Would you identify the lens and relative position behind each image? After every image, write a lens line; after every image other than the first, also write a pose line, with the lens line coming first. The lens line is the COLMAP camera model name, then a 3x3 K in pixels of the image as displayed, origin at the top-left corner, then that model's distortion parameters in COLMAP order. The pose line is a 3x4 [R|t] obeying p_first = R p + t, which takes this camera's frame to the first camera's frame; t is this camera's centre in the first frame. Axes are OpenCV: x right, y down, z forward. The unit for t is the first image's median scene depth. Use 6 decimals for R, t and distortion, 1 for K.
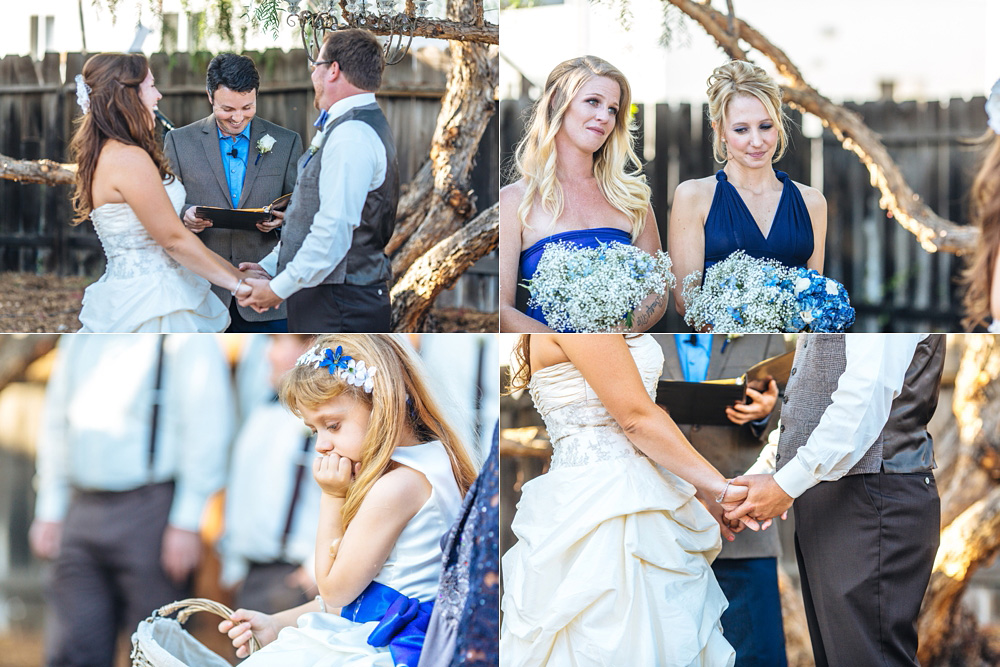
lens RADIAL K [[3690.1, 0, 494.7], [0, 3690.1, 337.2], [0, 0, 1]] dist [0.281804, 0.000000]
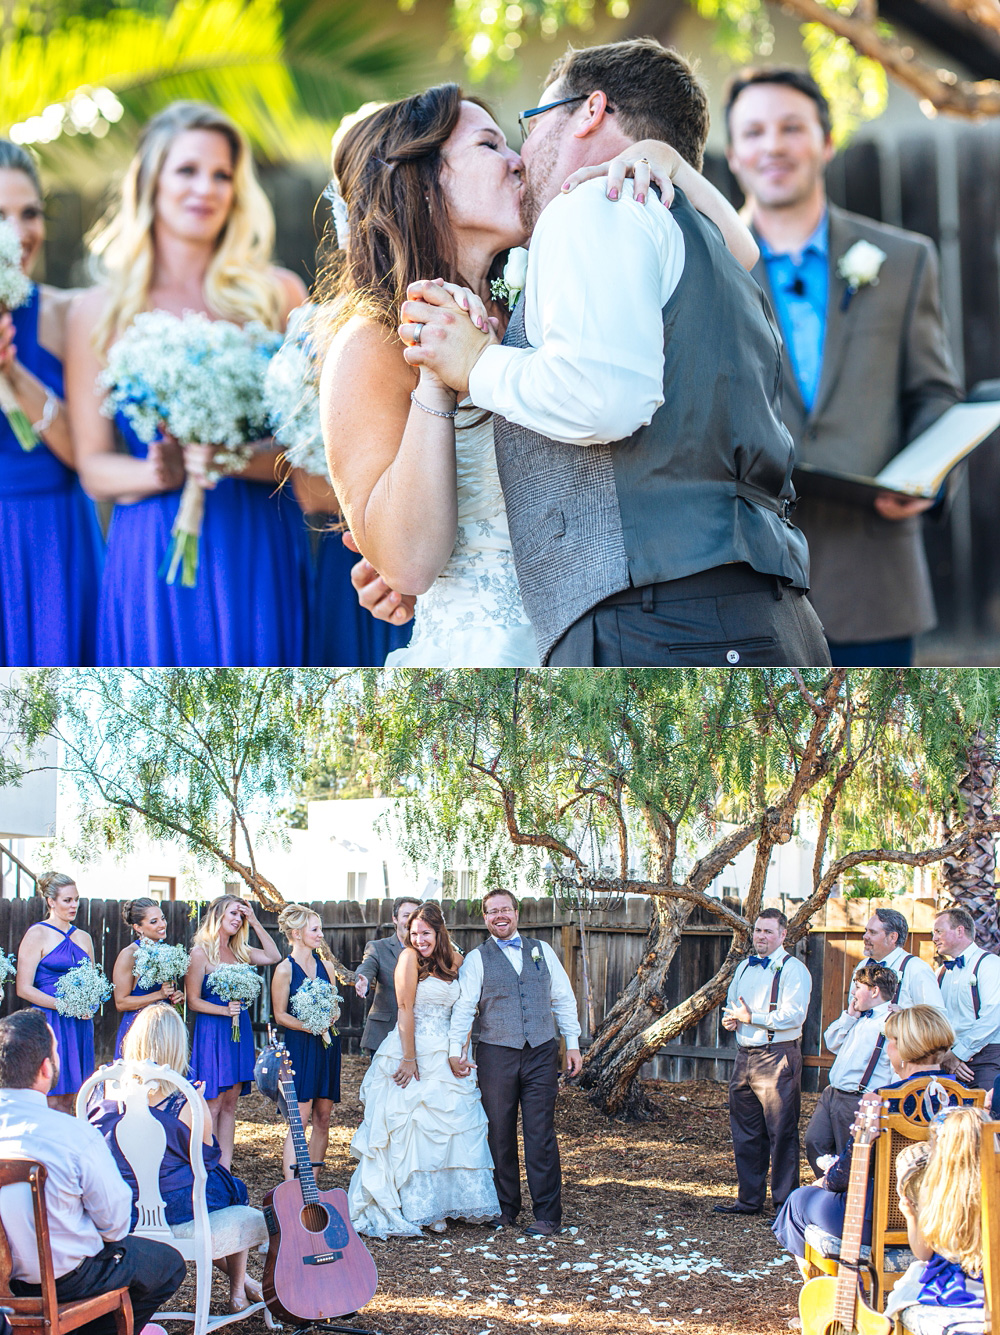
lens RADIAL K [[4882.7, 0, 500.0], [0, 4882.7, 669.2], [0, 0, 1]] dist [-0.241718, 0.000000]
pose [[0.998616, 0.008007, -0.051986, 0.028011], [-0.014339, 0.992354, -0.122590, 0.069767], [0.050607, 0.123166, 0.991095, -0.940592]]
